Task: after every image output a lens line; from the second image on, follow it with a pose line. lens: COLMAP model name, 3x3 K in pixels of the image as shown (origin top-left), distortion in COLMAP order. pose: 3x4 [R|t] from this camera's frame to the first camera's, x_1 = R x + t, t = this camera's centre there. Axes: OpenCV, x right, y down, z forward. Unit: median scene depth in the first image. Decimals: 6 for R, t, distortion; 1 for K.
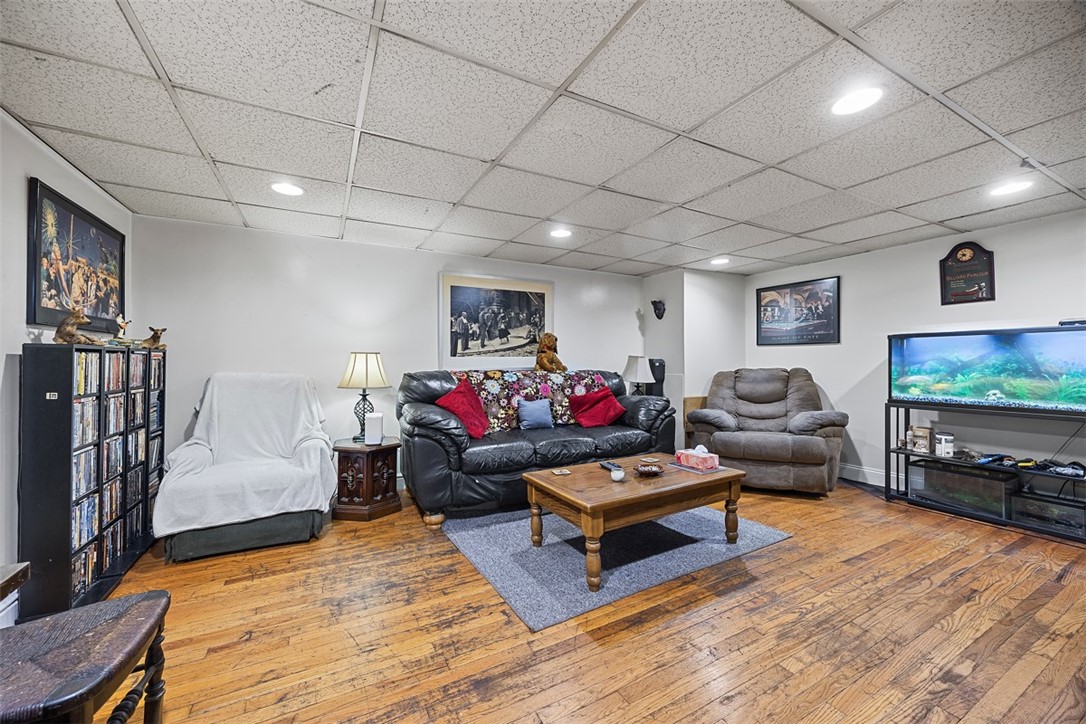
lens RADIAL K [[418.2, 0, 539.1], [0, 418.2, 359.6], [0, 0, 1]] dist [-0.001517, 0.000082]
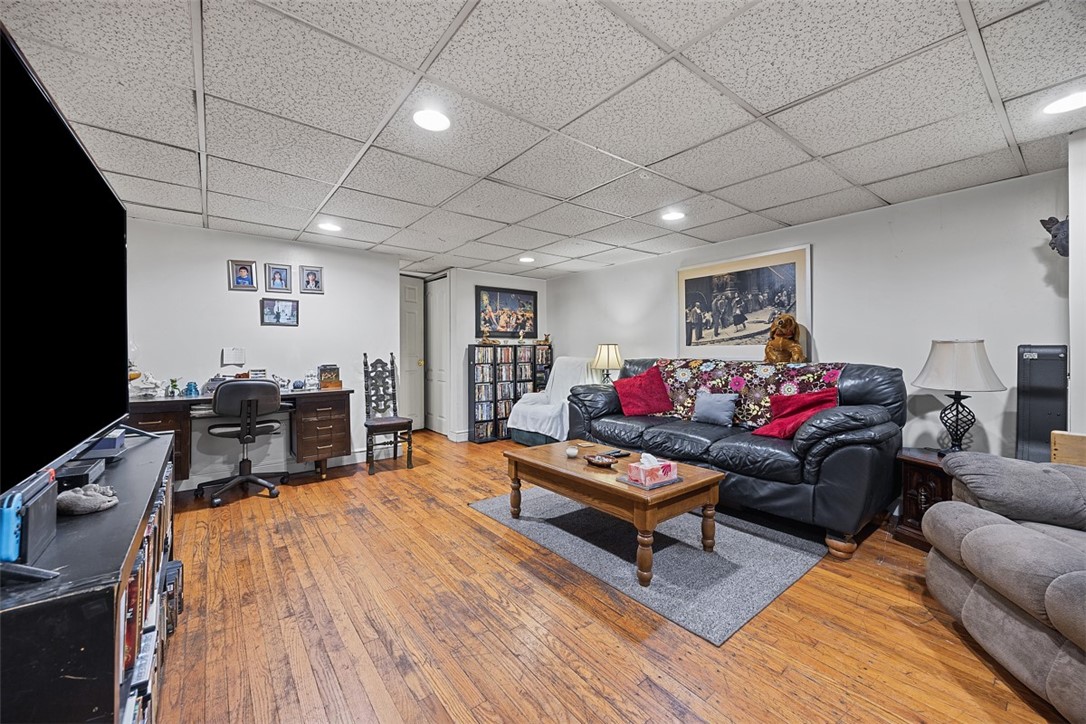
lens RADIAL K [[418.2, 0, 539.1], [0, 418.2, 359.6], [0, 0, 1]] dist [-0.001517, 0.000082]
pose [[0.166150, 0.022645, -0.985840, 0.855884], [0.007225, 0.999681, 0.024181, -0.000807], [0.986074, -0.011140, 0.165933, 0.491064]]
